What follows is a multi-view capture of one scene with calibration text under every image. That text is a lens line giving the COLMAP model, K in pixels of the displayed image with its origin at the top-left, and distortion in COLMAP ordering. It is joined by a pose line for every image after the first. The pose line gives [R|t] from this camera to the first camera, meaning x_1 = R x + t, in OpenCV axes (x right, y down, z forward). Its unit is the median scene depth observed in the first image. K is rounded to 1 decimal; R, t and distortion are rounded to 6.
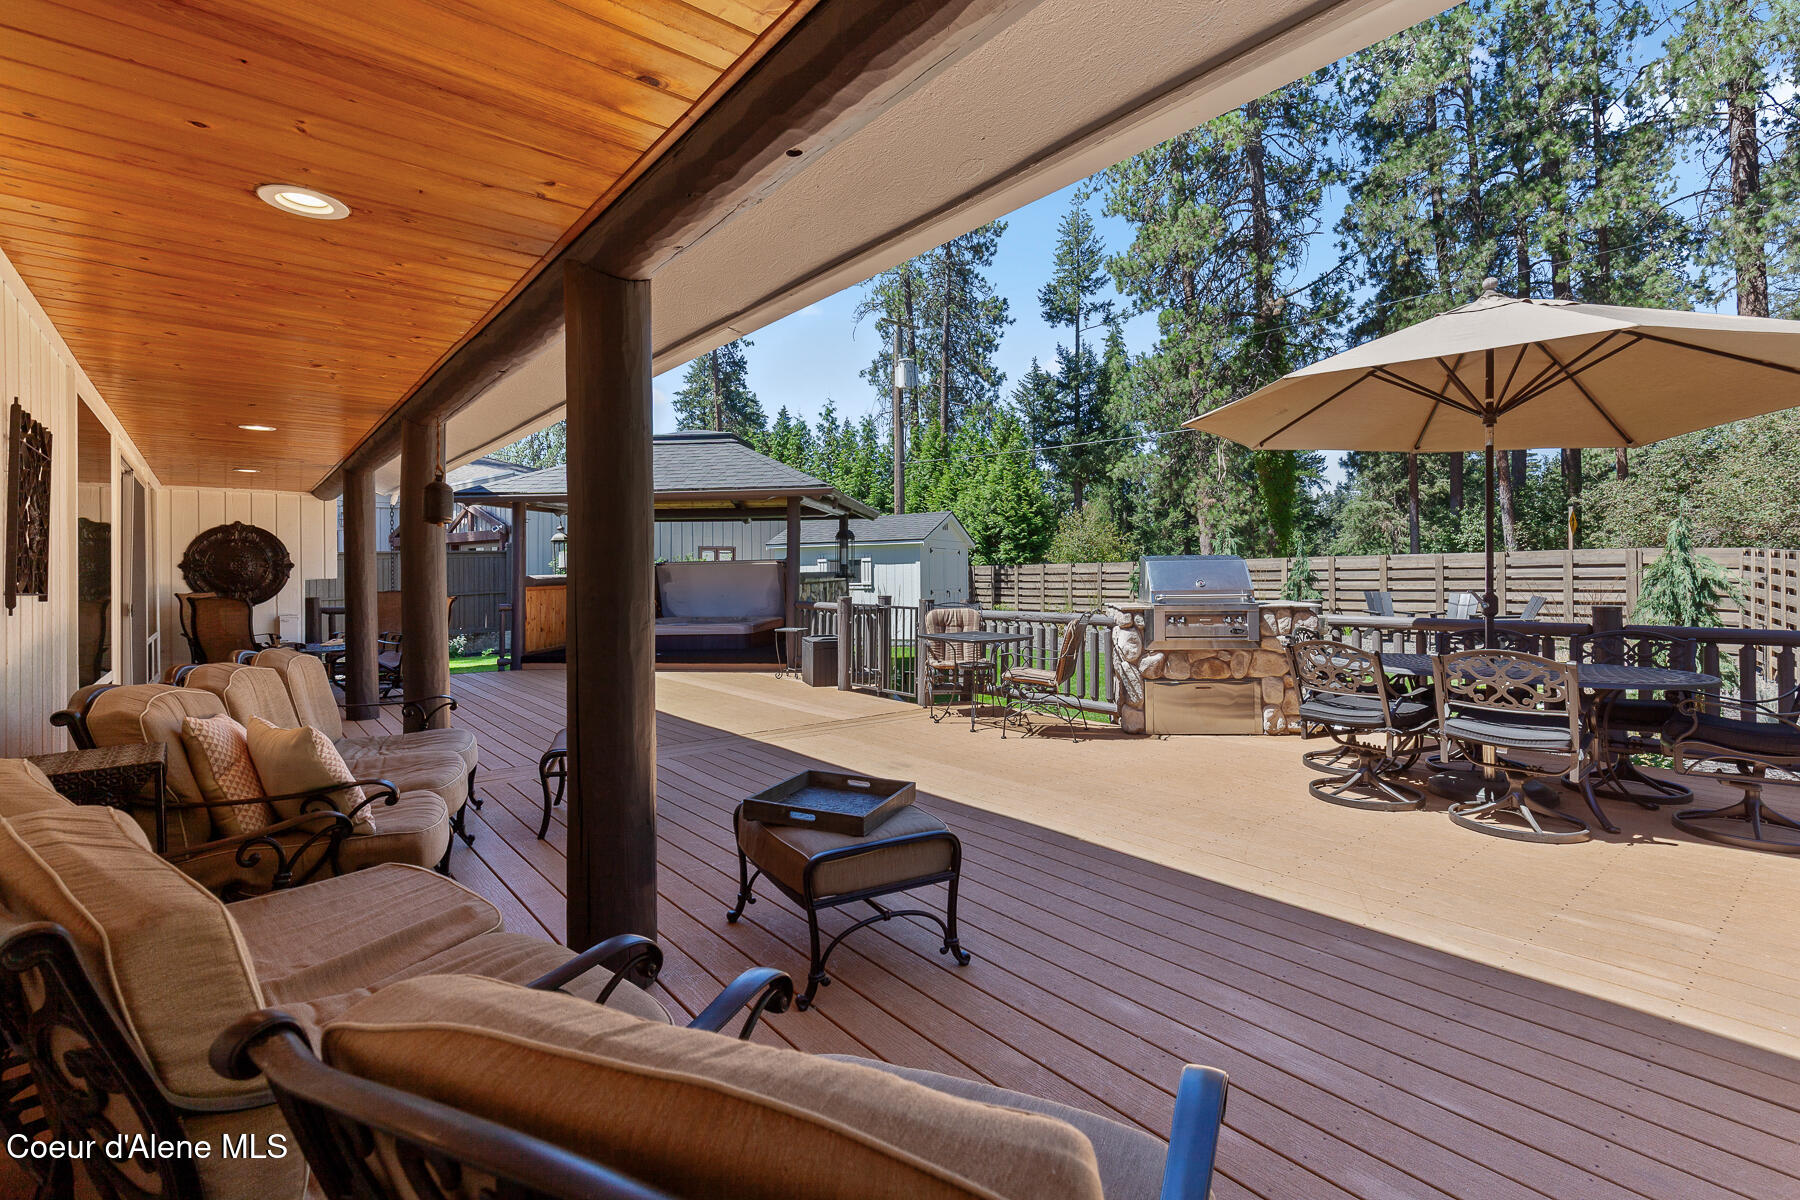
lens RADIAL K [[827.4, 0, 873.4], [0, 827.4, 573.4], [0, 0, 1]] dist [-0.001303, -0.001751]
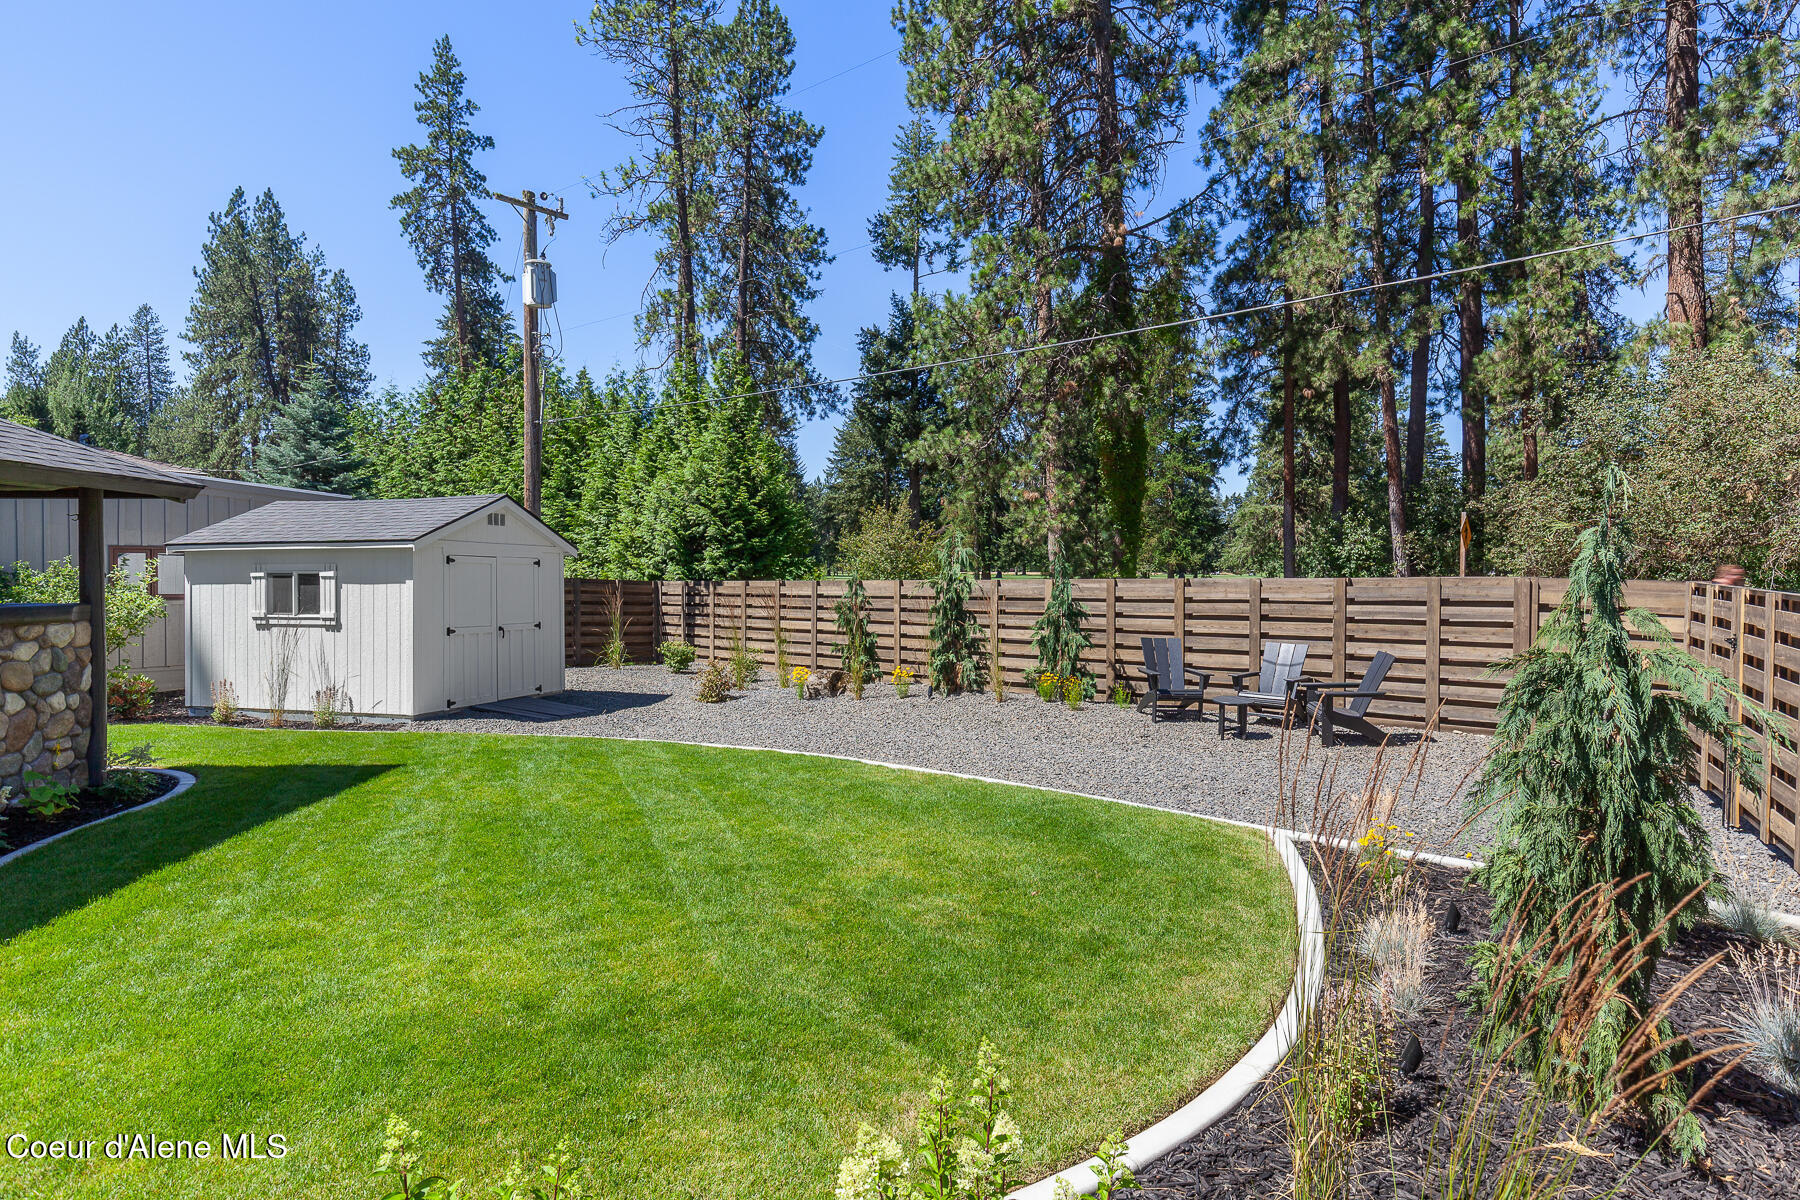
lens RADIAL K [[932.4, 0, 900.0], [0, 932.4, 600.0], [0, 0, 1]] dist [-0.005669, 0.000130]
pose [[0.990940, 0.010122, 0.133922, 0.200525], [-0.013314, 0.999648, 0.022955, -0.012541], [-0.133642, -0.024530, 0.990726, 0.206497]]
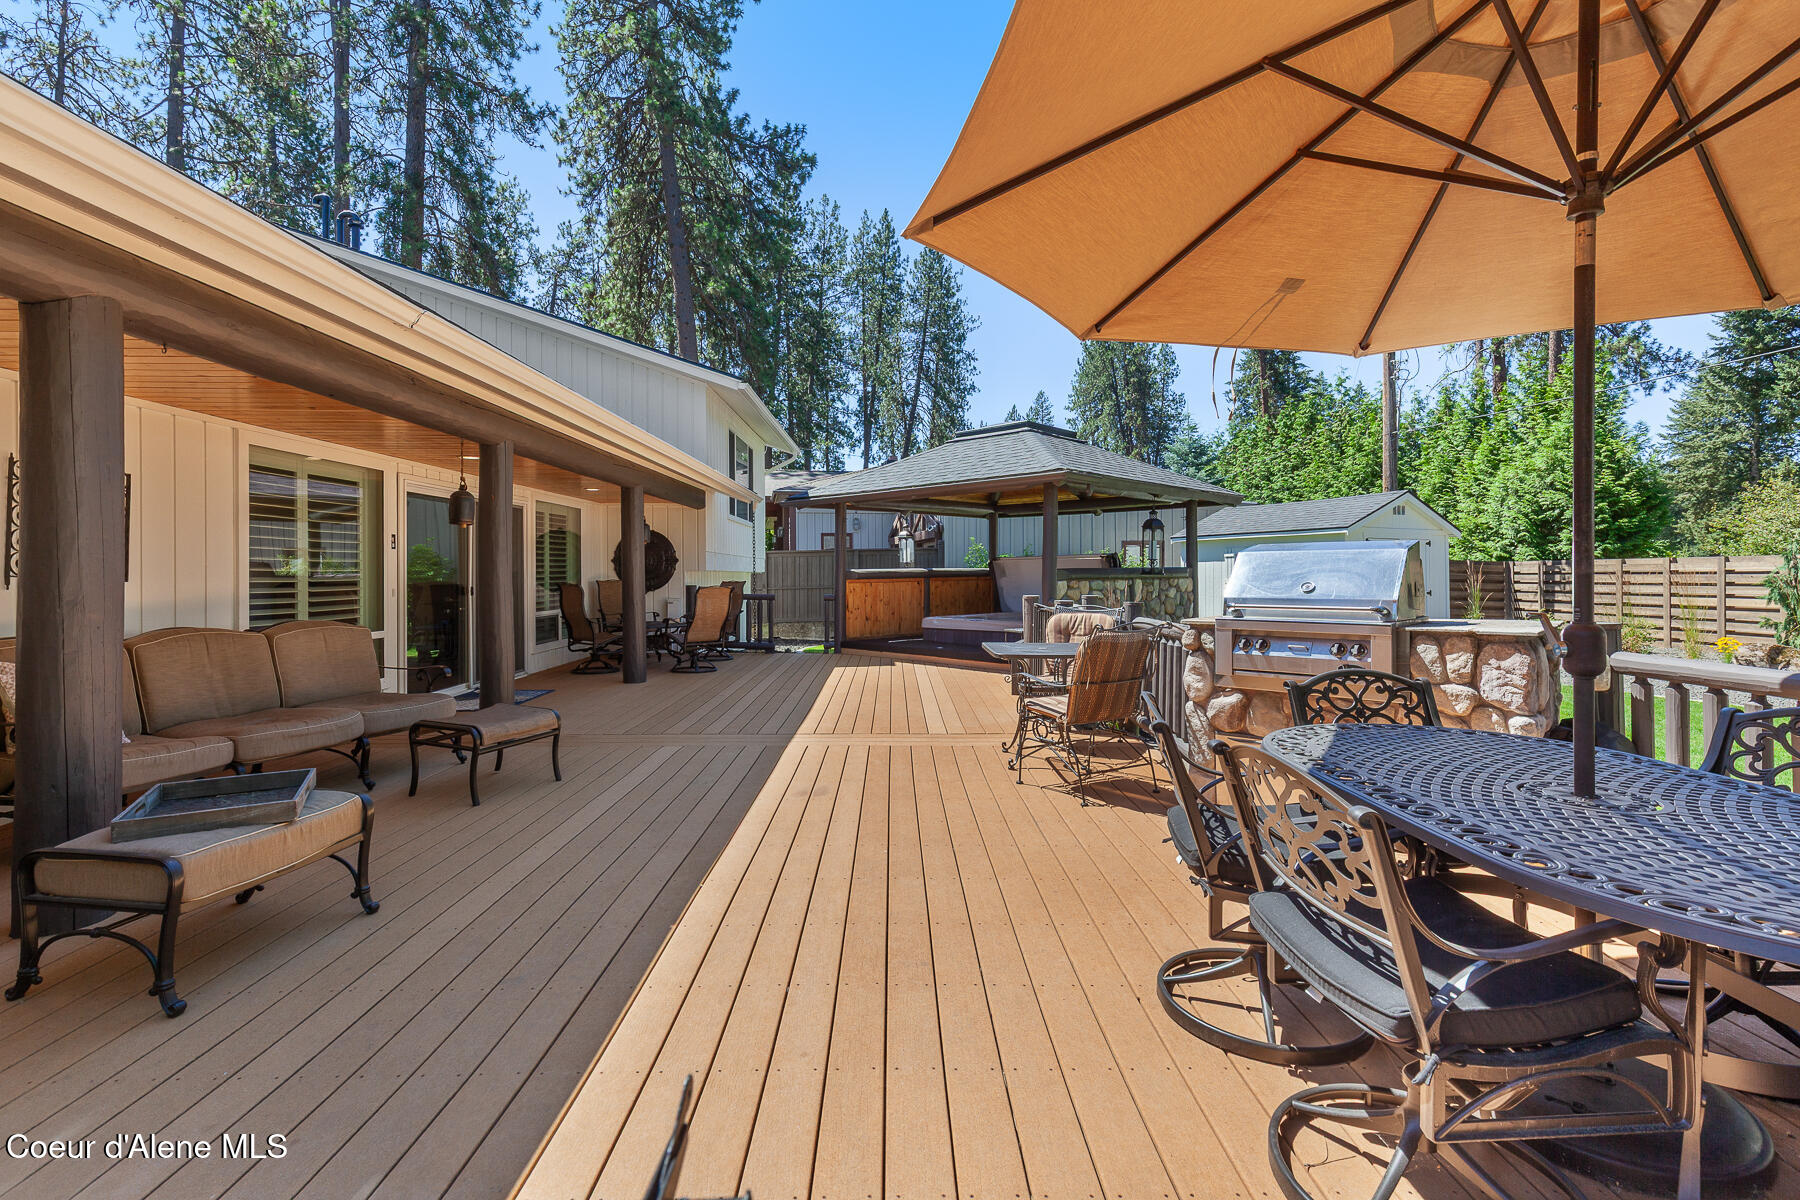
lens RADIAL K [[801.9, 0, 914.2], [0, 801.9, 566.7], [0, 0, 1]] dist [-0.000494, -0.000309]
pose [[0.784078, 0.004091, -0.620648, 0.138204], [-0.005865, 0.999982, -0.000818, -0.000268], [0.620634, 0.004282, 0.784089, 0.089674]]
